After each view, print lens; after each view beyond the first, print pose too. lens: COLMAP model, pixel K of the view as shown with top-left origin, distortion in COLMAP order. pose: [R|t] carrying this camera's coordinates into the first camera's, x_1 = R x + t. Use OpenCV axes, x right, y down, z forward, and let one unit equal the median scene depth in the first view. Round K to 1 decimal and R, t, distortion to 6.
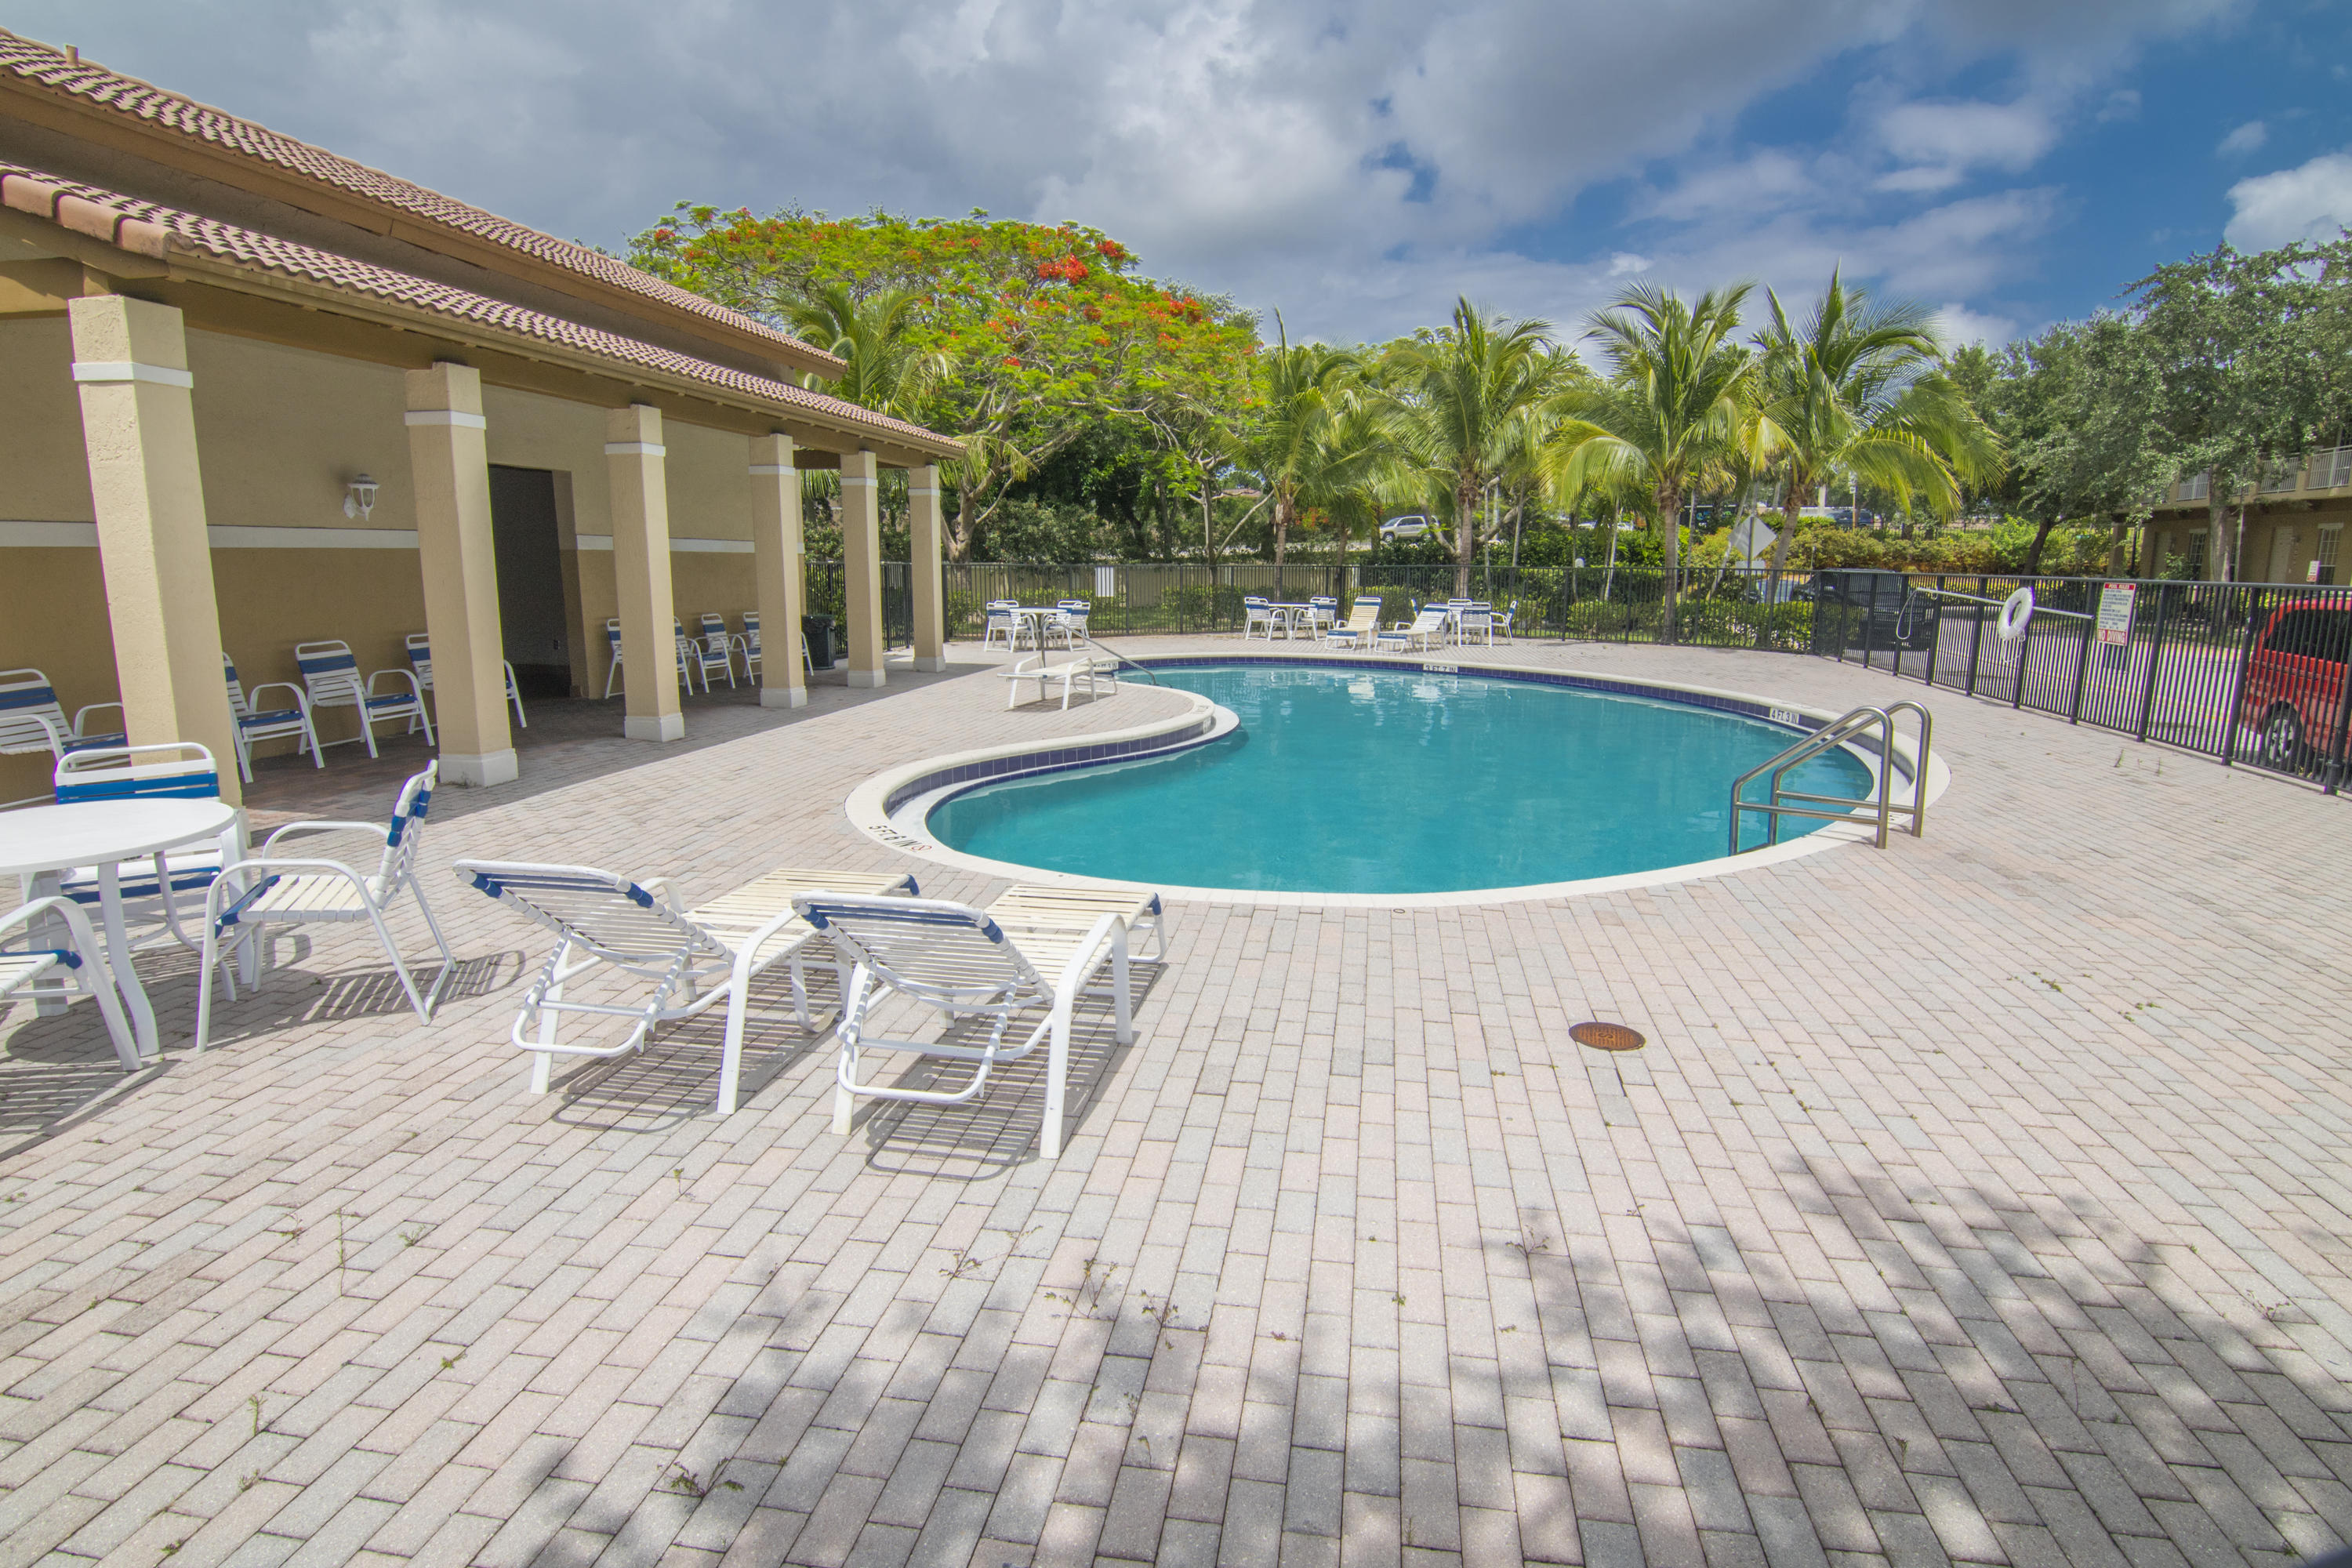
lens RADIAL K [[1201.3, 0, 1171.4], [0, 1201.3, 785.3], [0, 0, 1]] dist [-0.013755, -0.003542]
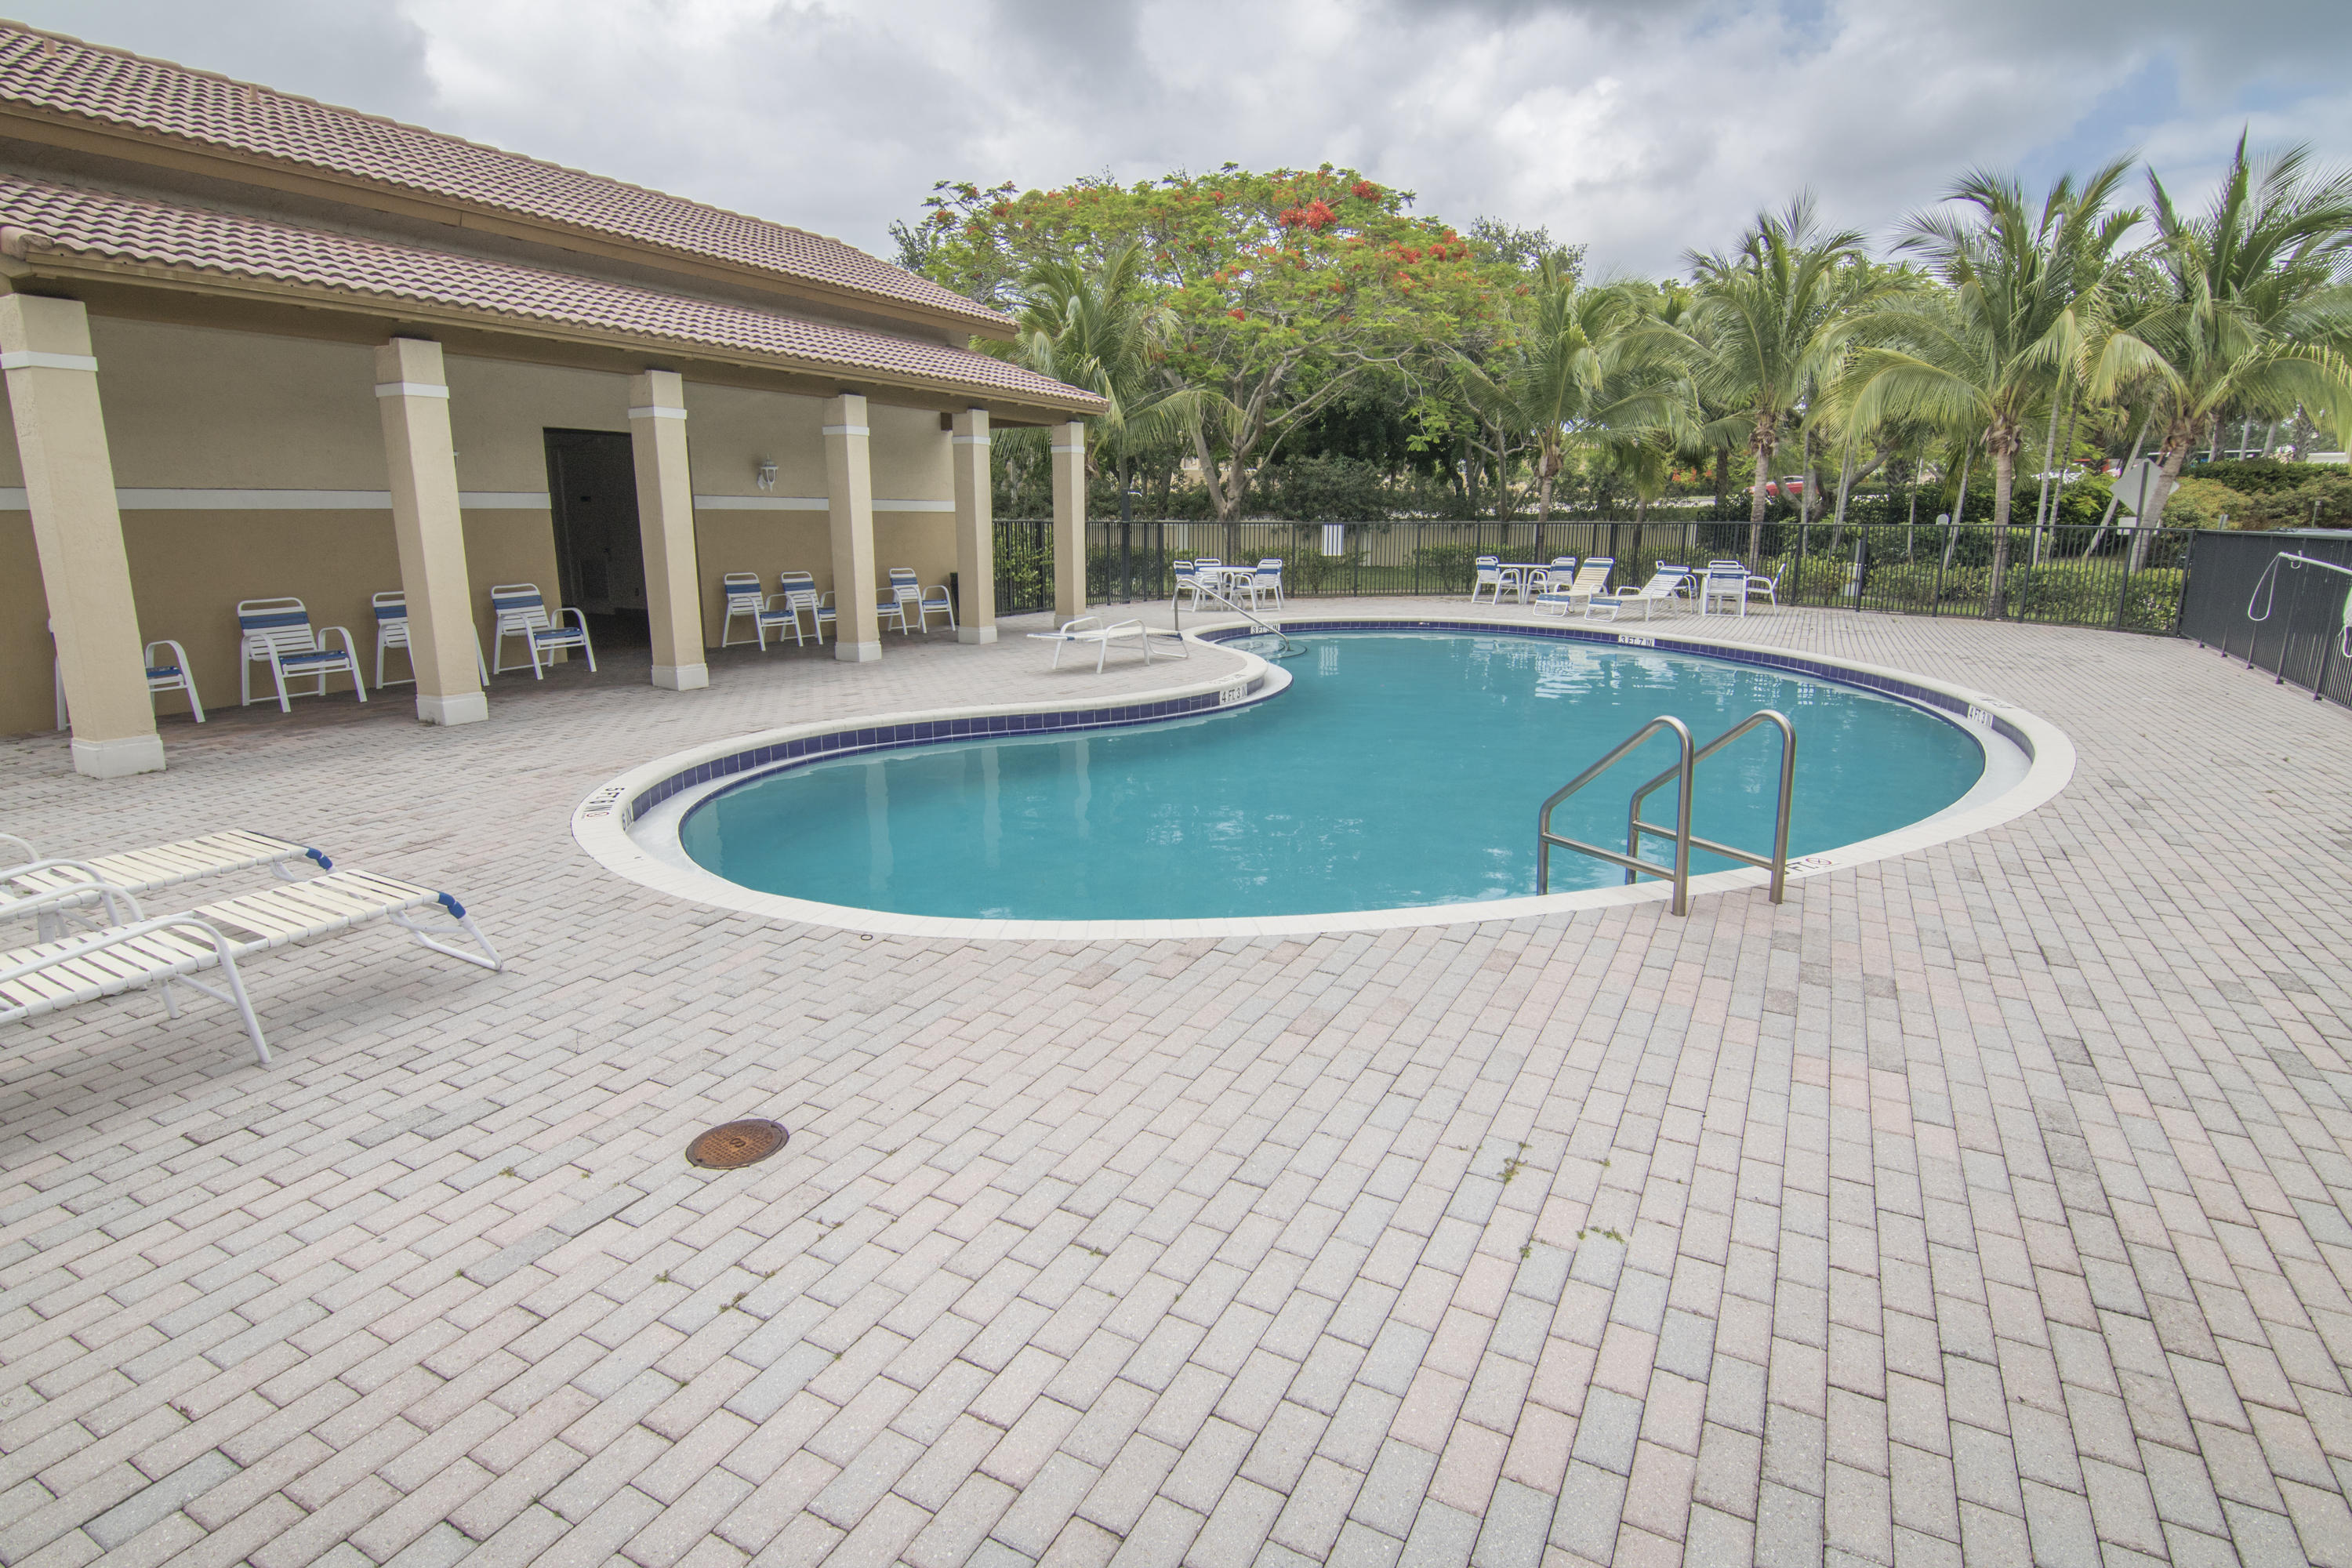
lens RADIAL K [[1201.3, 0, 1176.5], [0, 1201.3, 737.1], [0, 0, 1]] dist [-0.013755, -0.003542]
pose [[0.948716, 0.052300, -0.311775, 0.178125], [-0.054071, 0.998533, 0.002967, -0.012824], [0.311473, 0.014043, 0.950151, 0.078688]]
